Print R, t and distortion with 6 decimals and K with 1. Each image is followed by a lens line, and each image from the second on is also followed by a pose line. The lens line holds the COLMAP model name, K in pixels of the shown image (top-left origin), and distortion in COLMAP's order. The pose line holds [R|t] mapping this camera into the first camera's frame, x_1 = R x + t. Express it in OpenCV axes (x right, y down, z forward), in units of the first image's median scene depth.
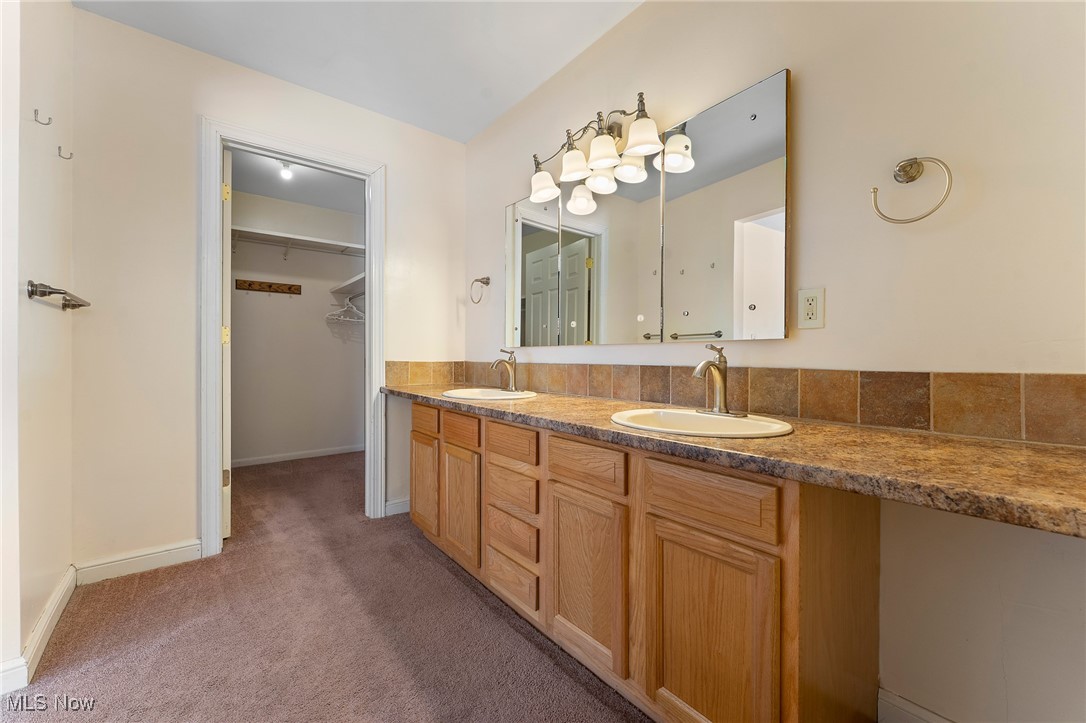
lens RADIAL K [[428.6, 0, 566.7], [0, 428.6, 357.9], [0, 0, 1]] dist [0.001194, 0.000028]
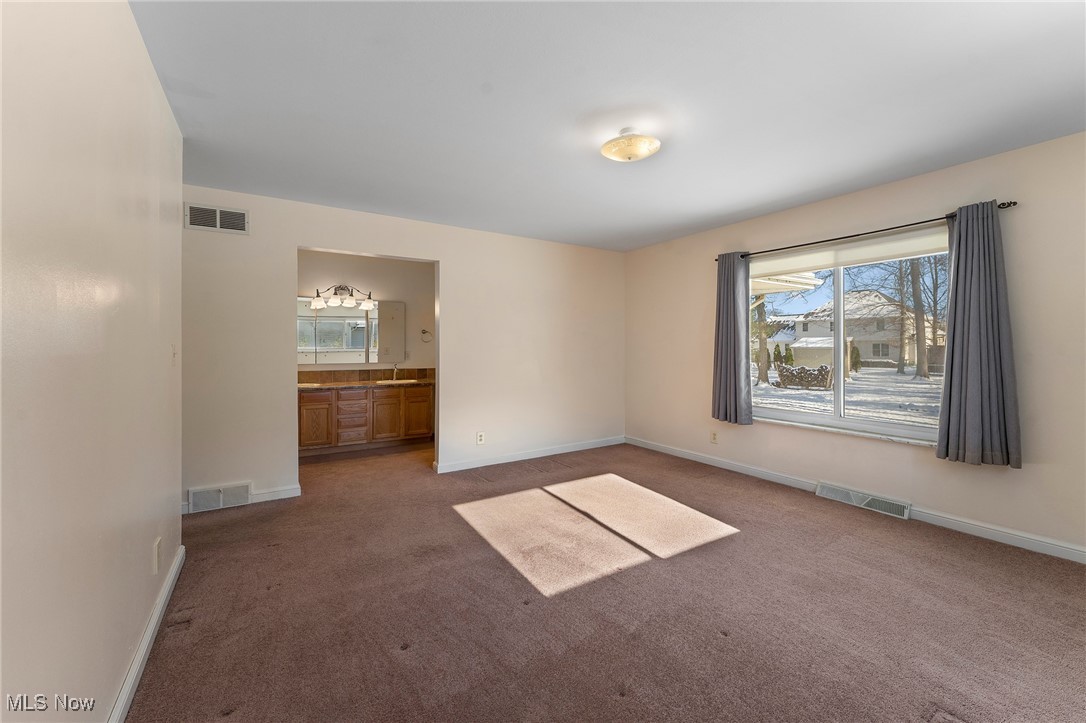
lens RADIAL K [[433.7, 0, 546.2], [0, 433.7, 353.1], [0, 0, 1]] dist [-0.001071, -0.000116]
pose [[0.125217, -0.017399, 0.991977, -3.014289], [-0.001033, 0.999843, 0.017668, -0.174989], [-0.992129, -0.003237, 0.125180, -0.832868]]
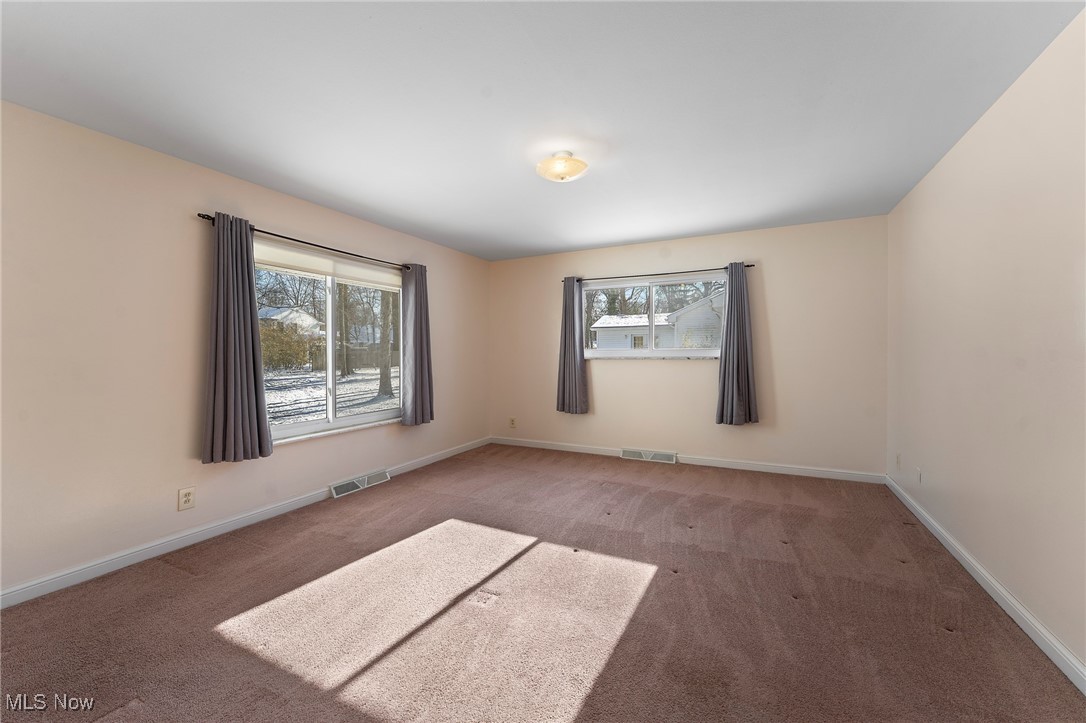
lens RADIAL K [[424.2, 0, 542.0], [0, 424.2, 353.9], [0, 0, 1]] dist [-0.000393, 0.000002]
pose [[-0.922104, 0.005083, -0.386908, -0.808314], [0.004934, 0.999987, 0.001378, -0.157103], [0.386910, -0.000638, -0.922117, 0.514602]]
